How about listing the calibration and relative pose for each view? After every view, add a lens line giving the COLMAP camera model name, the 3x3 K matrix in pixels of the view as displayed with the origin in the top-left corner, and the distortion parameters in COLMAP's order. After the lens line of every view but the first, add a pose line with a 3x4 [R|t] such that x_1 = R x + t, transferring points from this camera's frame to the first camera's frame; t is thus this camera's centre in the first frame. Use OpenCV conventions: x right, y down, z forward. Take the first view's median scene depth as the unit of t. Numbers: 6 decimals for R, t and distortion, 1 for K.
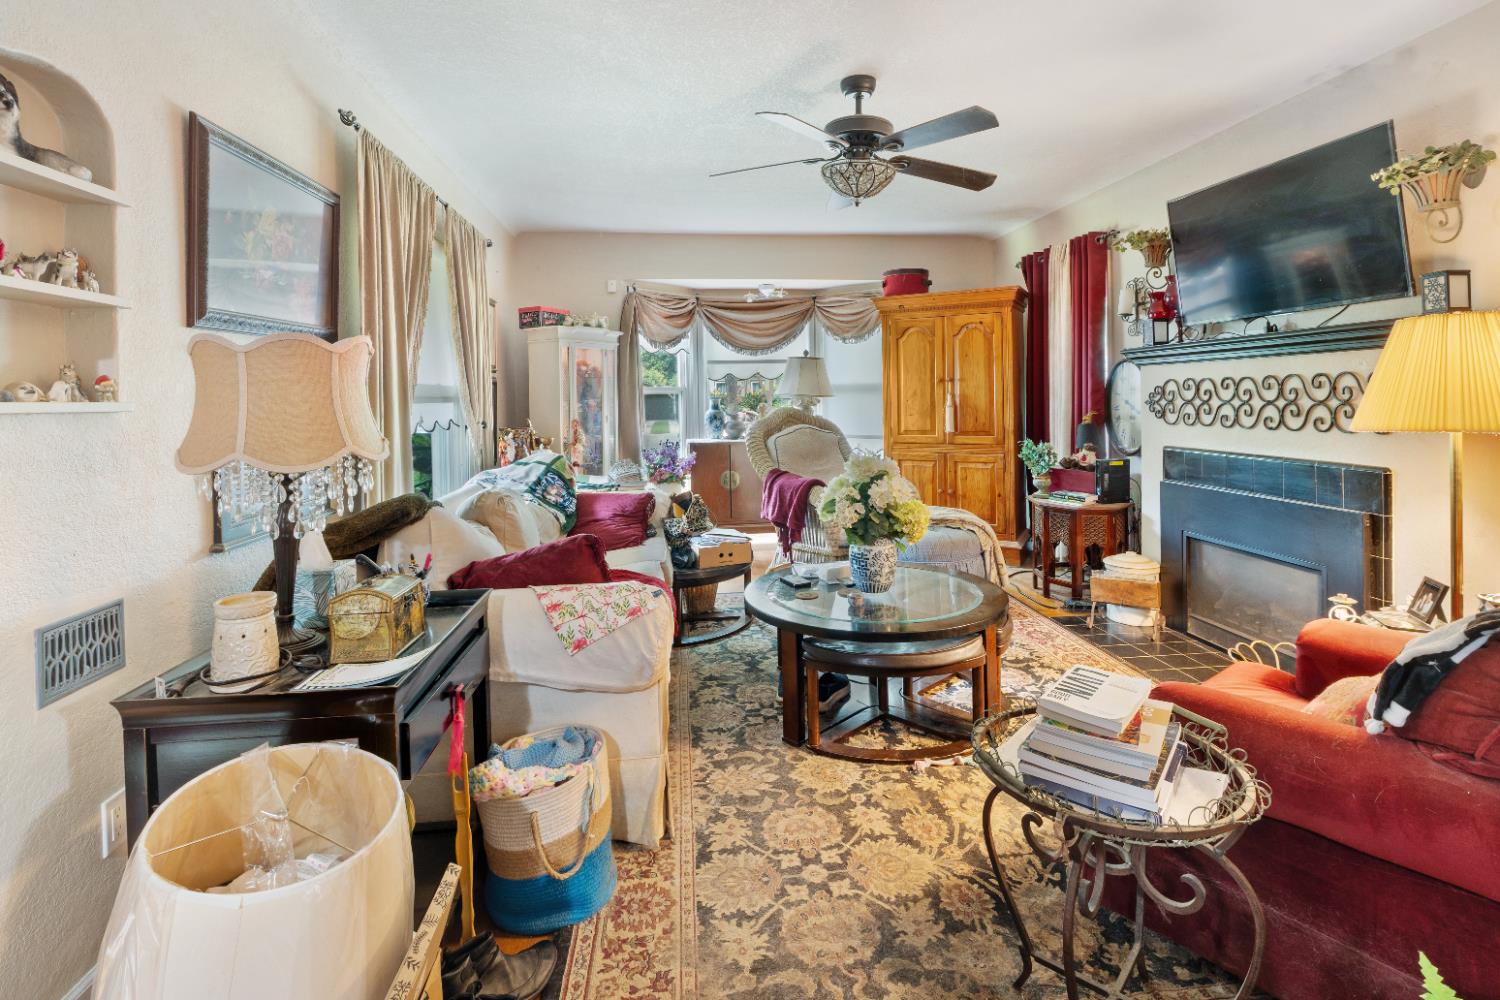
lens RADIAL K [[720.2, 0, 790.5], [0, 720.2, 410.1], [0, 0, 1]] dist [-0.030063, -0.000400]
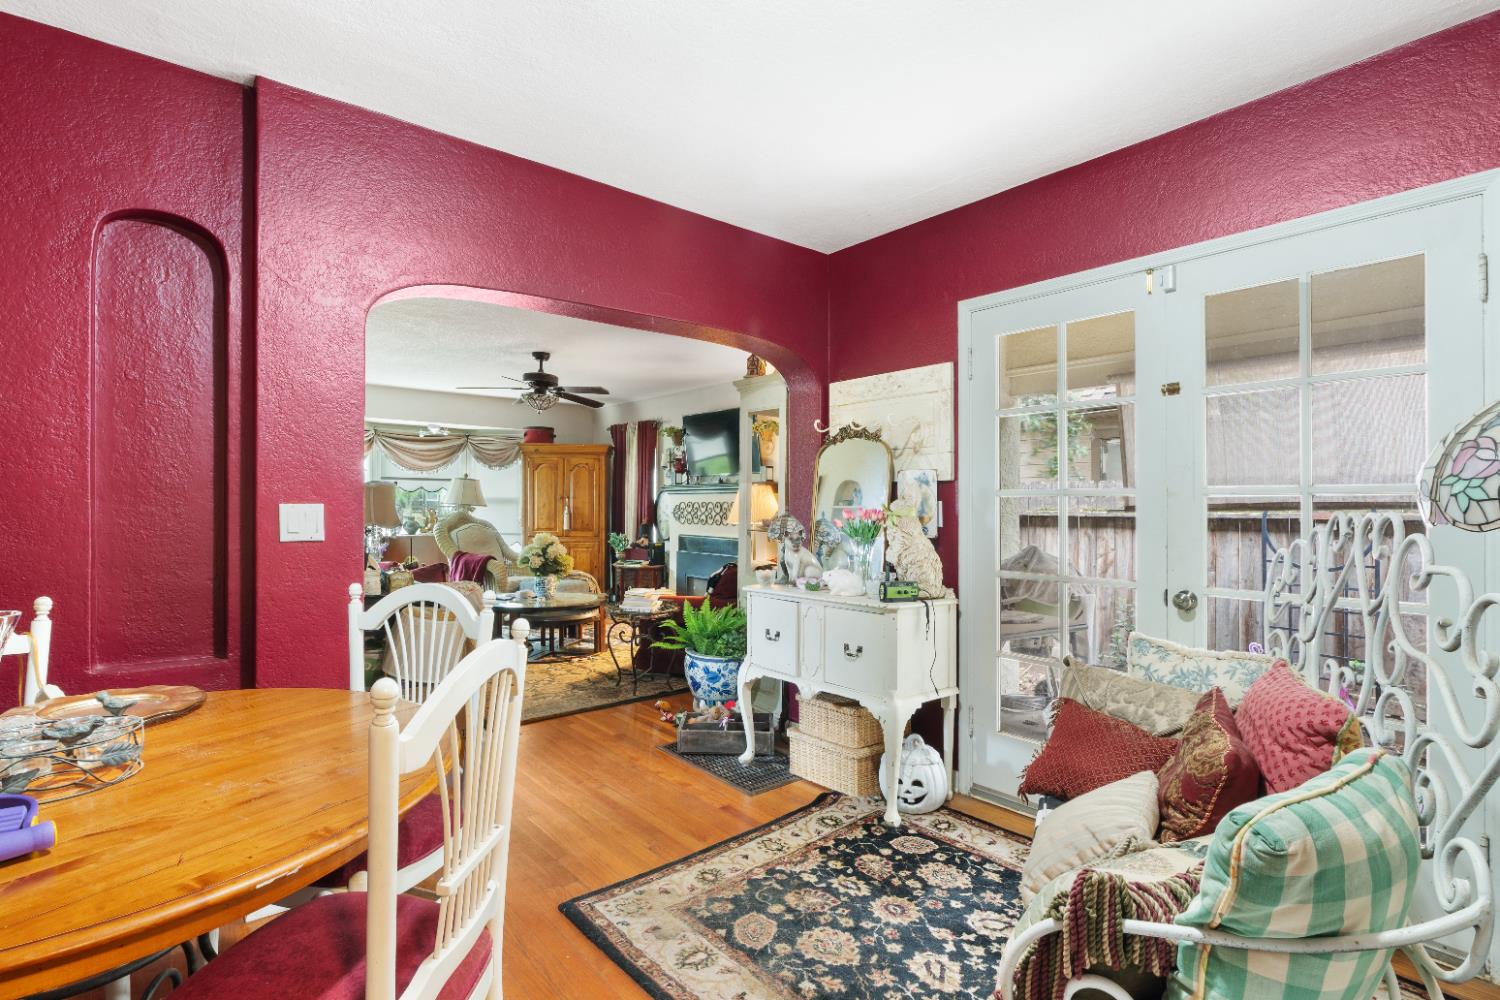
lens RADIAL K [[720.2, 0, 755.3], [0, 720.2, 504.8], [0, 0, 1]] dist [-0.030063, -0.000400]
pose [[0.862309, 0.024213, 0.505803, -0.282757], [-0.013366, 0.999596, -0.025065, 0.012198], [-0.506206, 0.014853, 0.862285, -0.753833]]
